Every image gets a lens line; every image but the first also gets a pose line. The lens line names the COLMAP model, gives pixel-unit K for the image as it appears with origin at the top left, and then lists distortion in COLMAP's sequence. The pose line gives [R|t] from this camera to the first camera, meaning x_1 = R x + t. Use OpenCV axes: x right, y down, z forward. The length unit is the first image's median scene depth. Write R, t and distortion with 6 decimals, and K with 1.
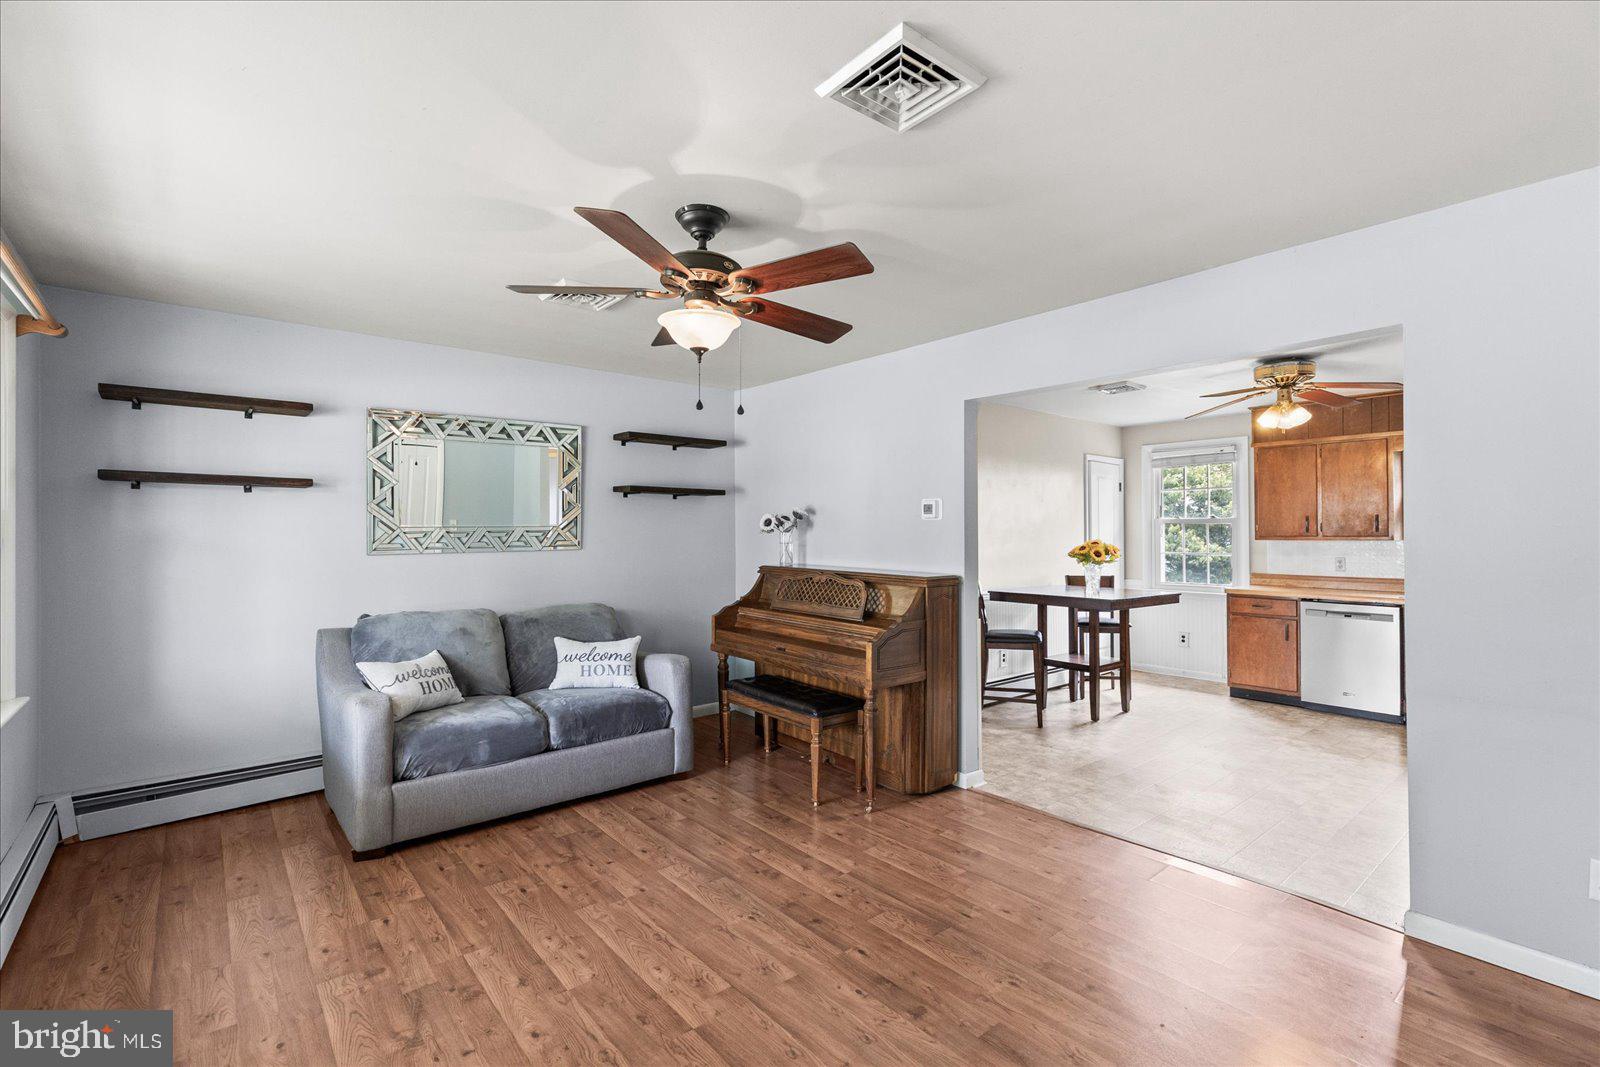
lens RADIAL K [[718.4, 0, 796.5], [0, 718.4, 529.5], [0, 0, 1]] dist [0.001674, -0.000382]
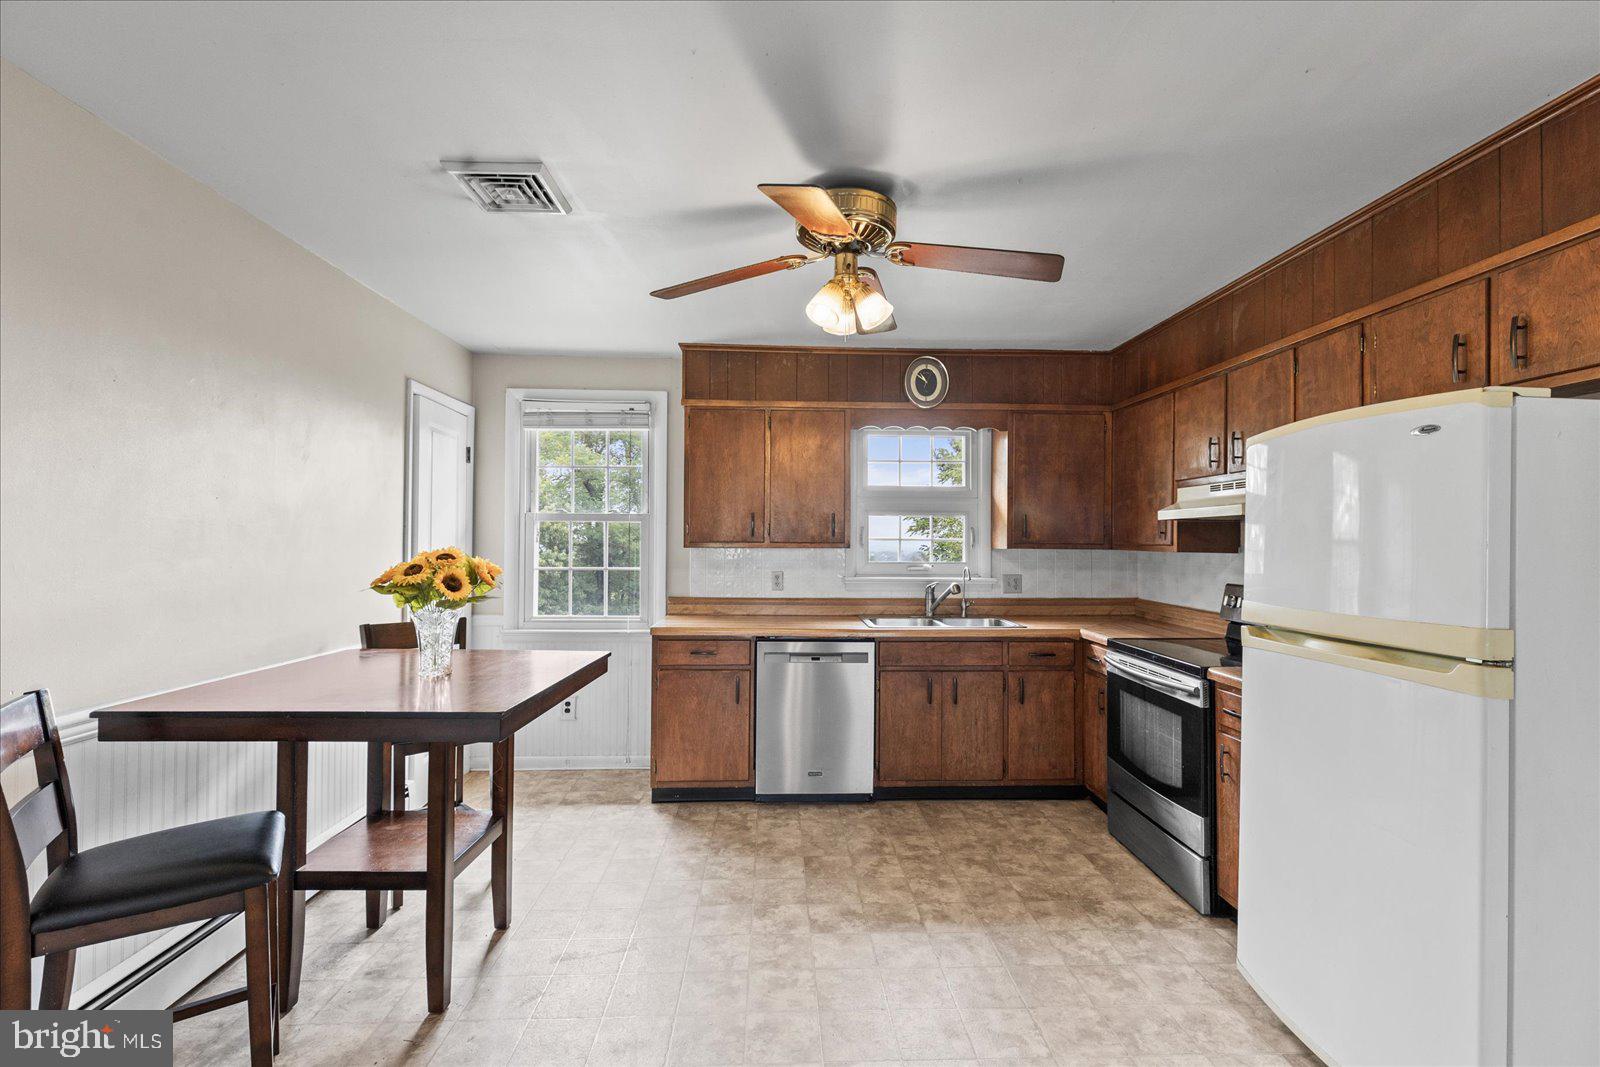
lens RADIAL K [[718.4, 0, 809.5], [0, 718.4, 529.6], [0, 0, 1]] dist [0.001674, -0.000382]
pose [[0.603465, 0.018176, 0.797183, 0.199526], [-0.013200, 0.999831, -0.012805, 0.005409], [-0.797280, -0.002795, 0.603603, 0.548358]]
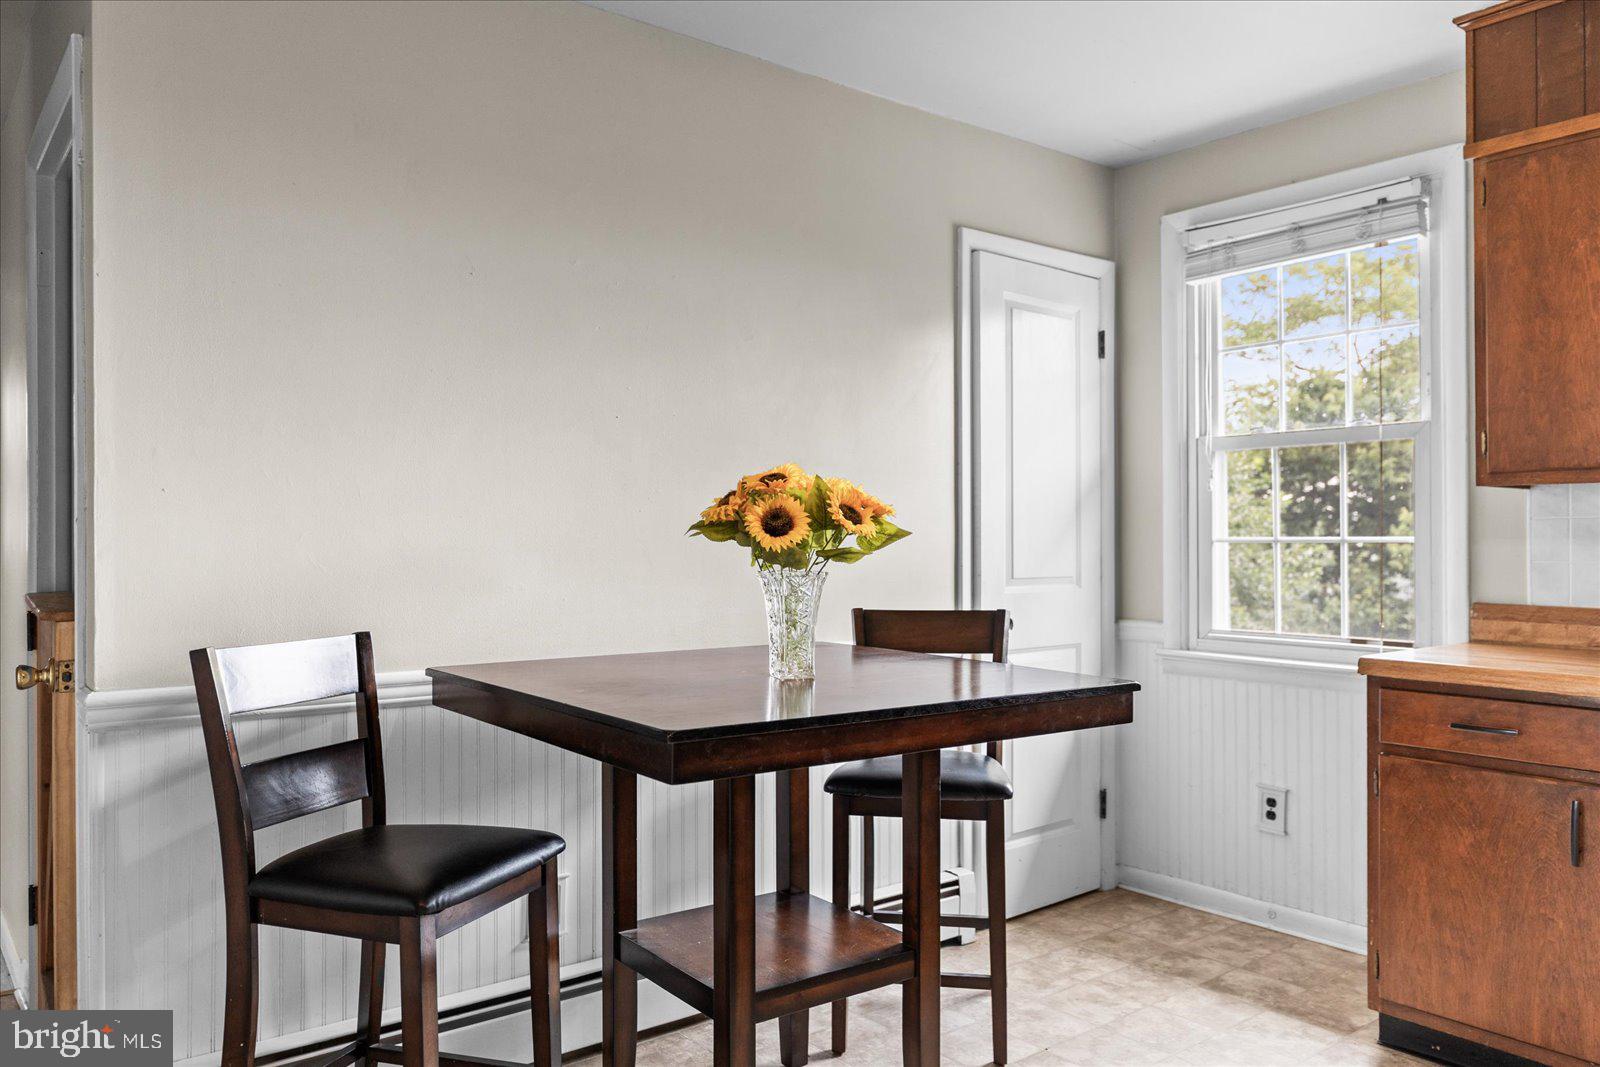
lens RADIAL K [[1185.8, 0, 802.9], [0, 1185.8, 537.4], [0, 0, 1]] dist [0.008690, 0.000250]
pose [[0.999708, 0.001100, -0.024133, 0.407720], [-0.000911, 0.999969, 0.007818, 0.033222], [0.024141, -0.007794, 0.999678, 0.557685]]
